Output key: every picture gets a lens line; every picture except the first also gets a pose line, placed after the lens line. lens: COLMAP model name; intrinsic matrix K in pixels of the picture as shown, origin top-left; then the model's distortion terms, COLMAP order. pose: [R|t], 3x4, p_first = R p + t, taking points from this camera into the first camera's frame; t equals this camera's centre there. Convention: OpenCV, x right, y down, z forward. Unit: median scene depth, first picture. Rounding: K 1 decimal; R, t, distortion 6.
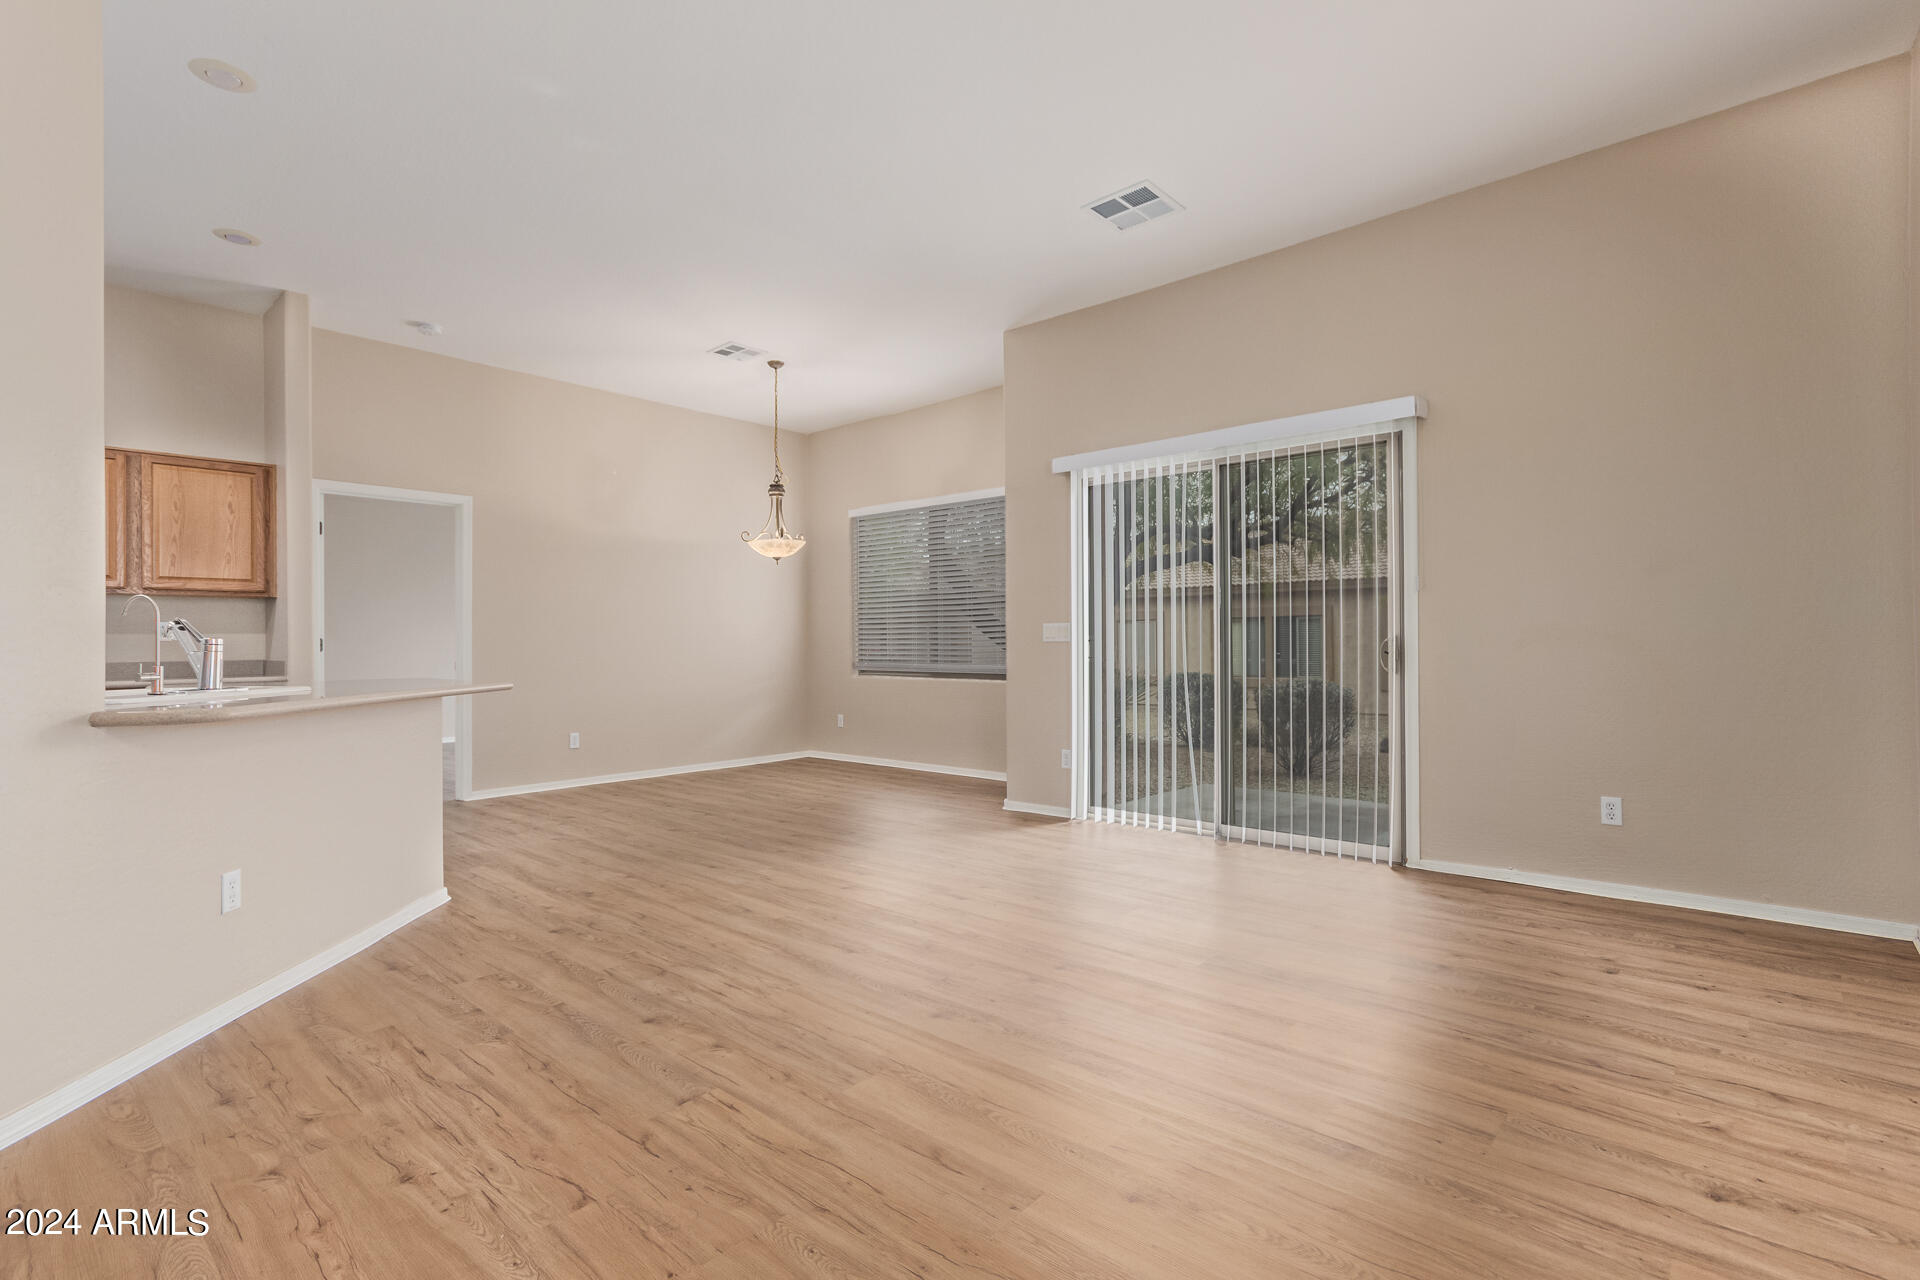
lens RADIAL K [[888.8, 0, 966.2], [0, 888.8, 636.2], [0, 0, 1]] dist [0.000835, 0.001451]
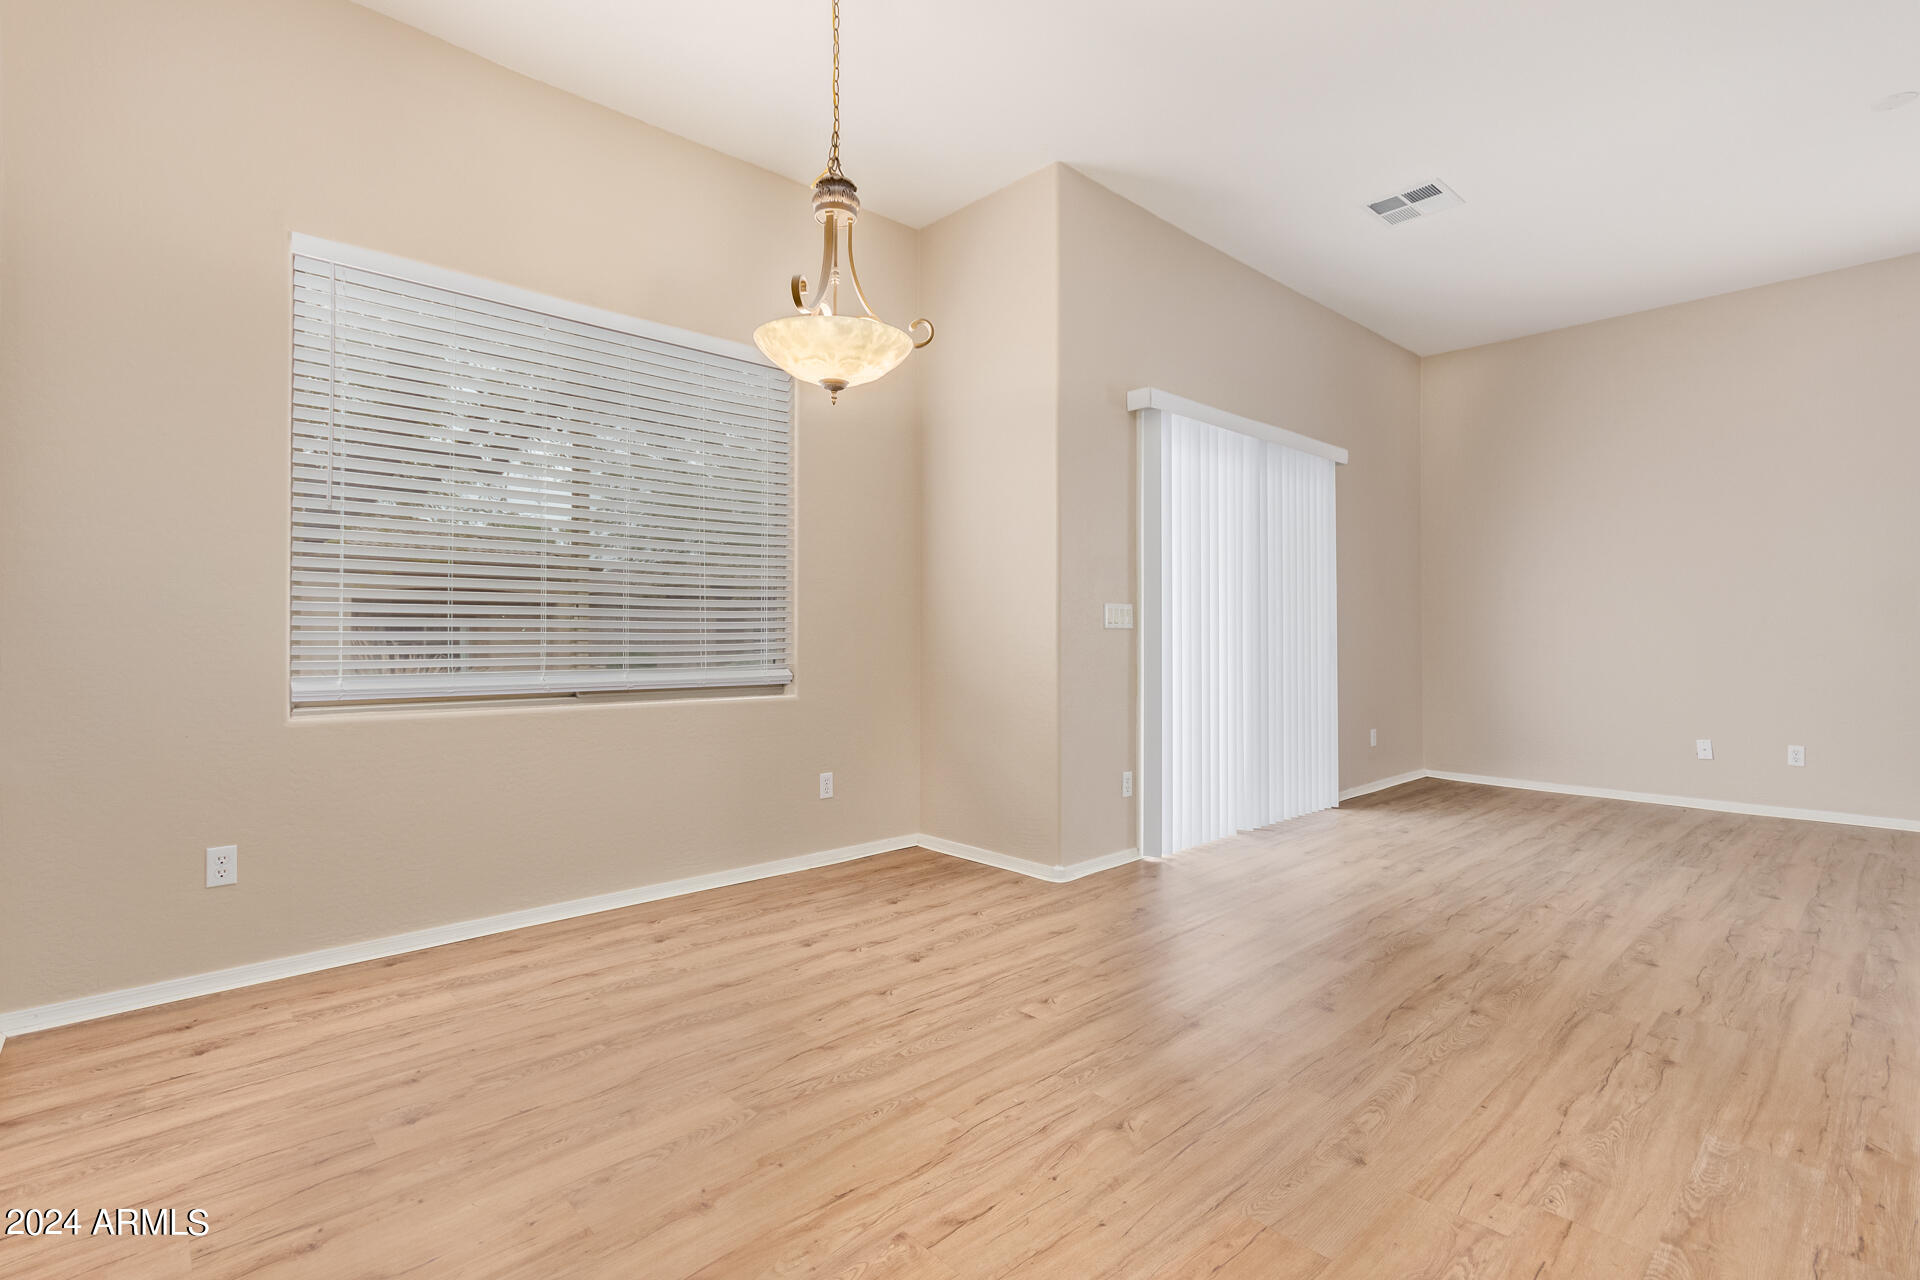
lens RADIAL K [[894.4, 0, 961.1], [0, 894.4, 635.1], [0, 0, 1]] dist [0.005489, 0.000154]
pose [[0.100138, 0.009008, 0.994933, -0.945737], [-0.010299, 0.999915, -0.008017, 0.026628], [-0.994920, -0.009444, 0.100222, 1.523732]]
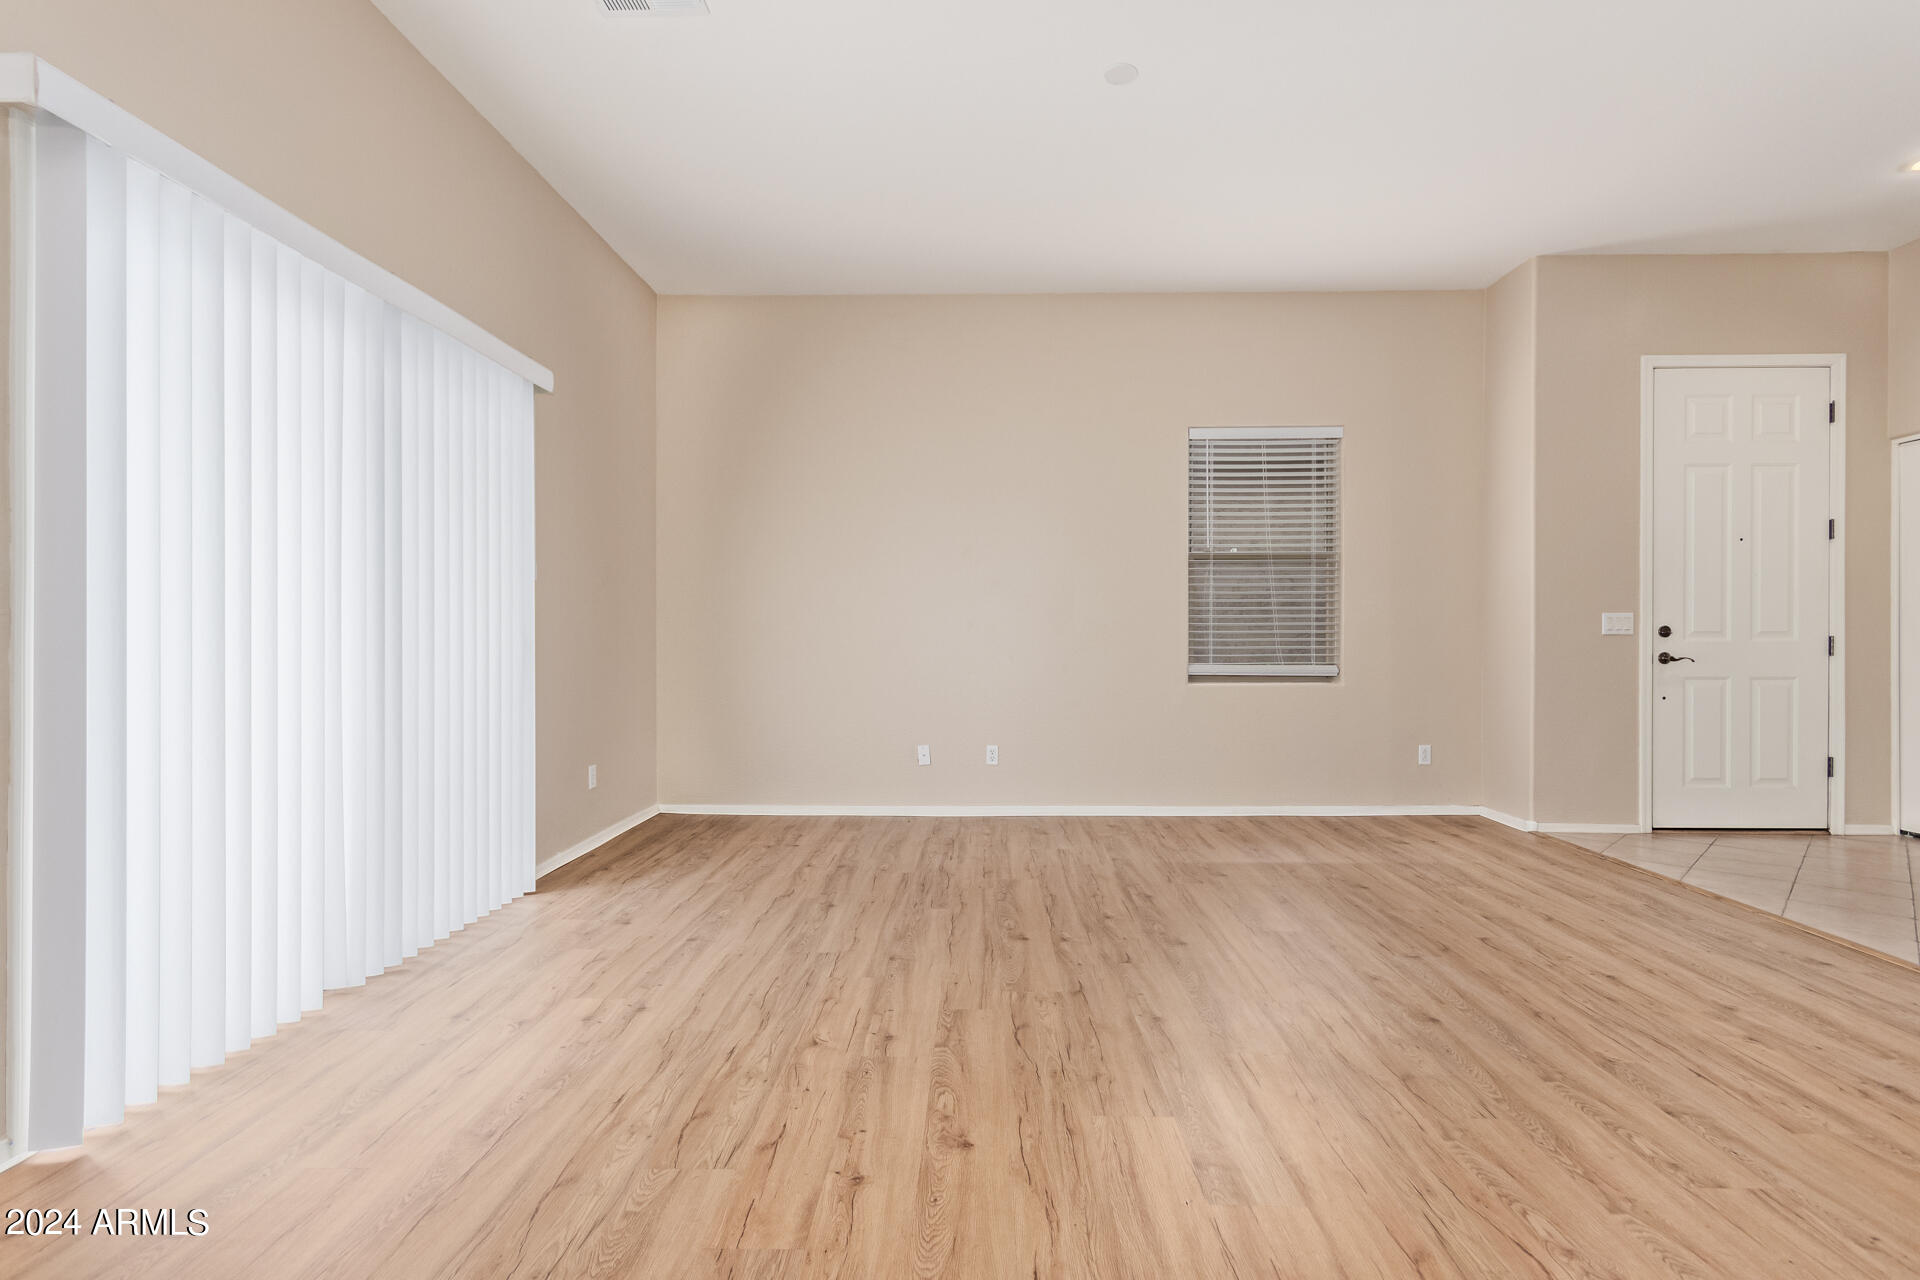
lens RADIAL K [[888.8, 0, 966.2], [0, 888.8, 636.2], [0, 0, 1]] dist [0.000835, 0.001451]
pose [[-0.645512, 0.010807, 0.763673, -0.511825], [-0.000508, 0.999894, -0.014579, 0.019714], [-0.763750, -0.009799, -0.645438, 1.337096]]
